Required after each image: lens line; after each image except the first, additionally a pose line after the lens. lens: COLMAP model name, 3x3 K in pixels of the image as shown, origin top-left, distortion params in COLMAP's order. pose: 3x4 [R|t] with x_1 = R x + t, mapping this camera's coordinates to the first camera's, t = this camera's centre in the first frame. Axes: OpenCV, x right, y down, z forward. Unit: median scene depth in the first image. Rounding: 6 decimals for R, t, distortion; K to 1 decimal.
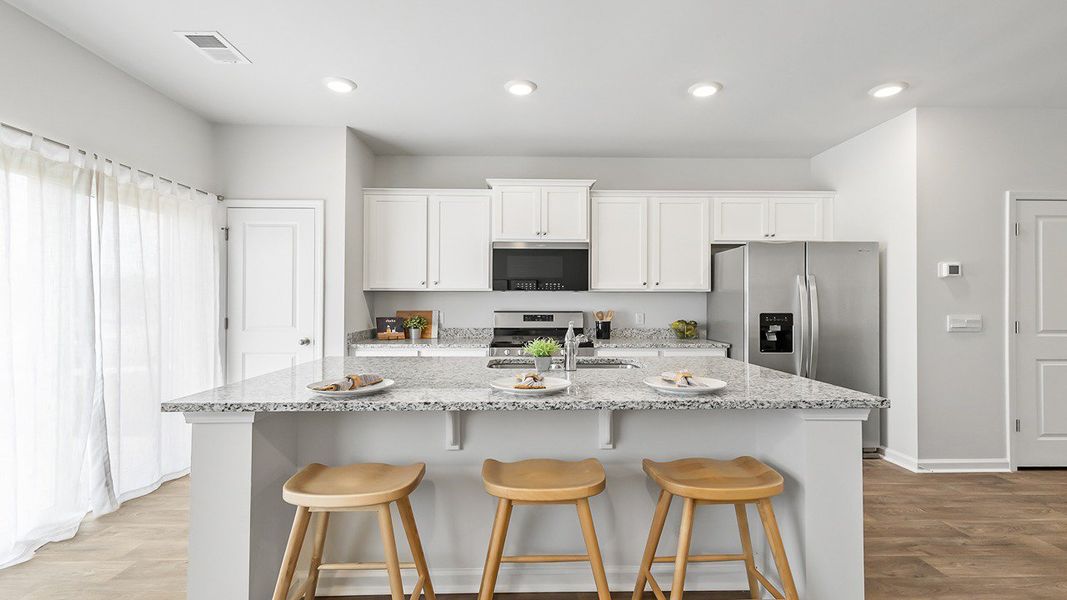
lens RADIAL K [[499.3, 0, 537.2], [0, 499.3, 297.9], [0, 0, 1]] dist [0.008624, 0.000231]
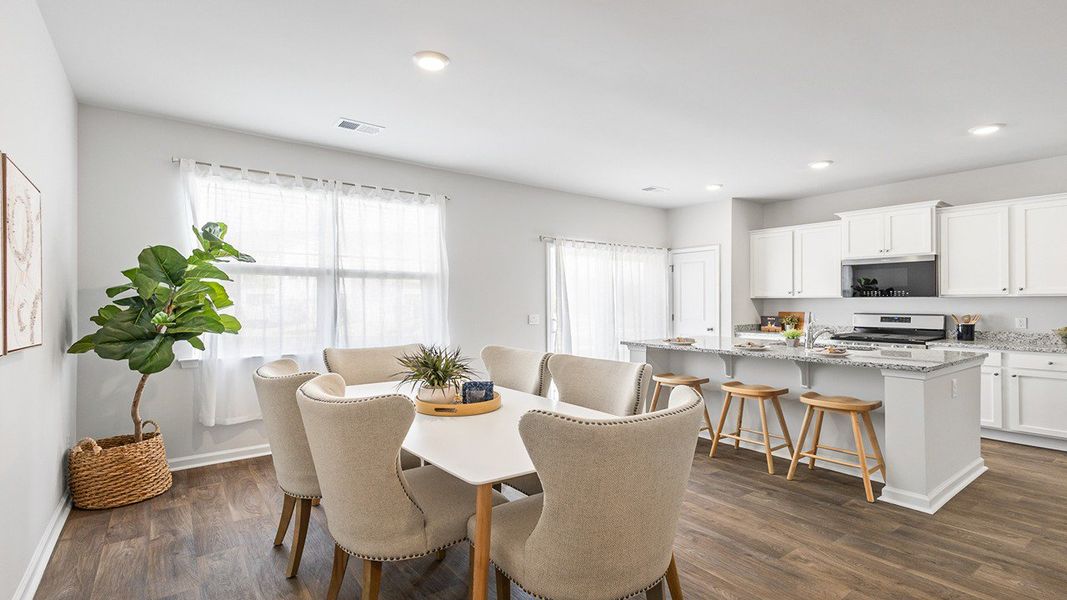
lens RADIAL K [[499.3, 0, 531.3], [0, 499.3, 298.2], [0, 0, 1]] dist [0.008624, 0.000231]
pose [[0.577325, -0.007832, -0.816477, 0.508693], [0.008641, 0.999957, -0.003482, -0.014663], [0.816468, -0.005044, 0.577368, -0.426055]]
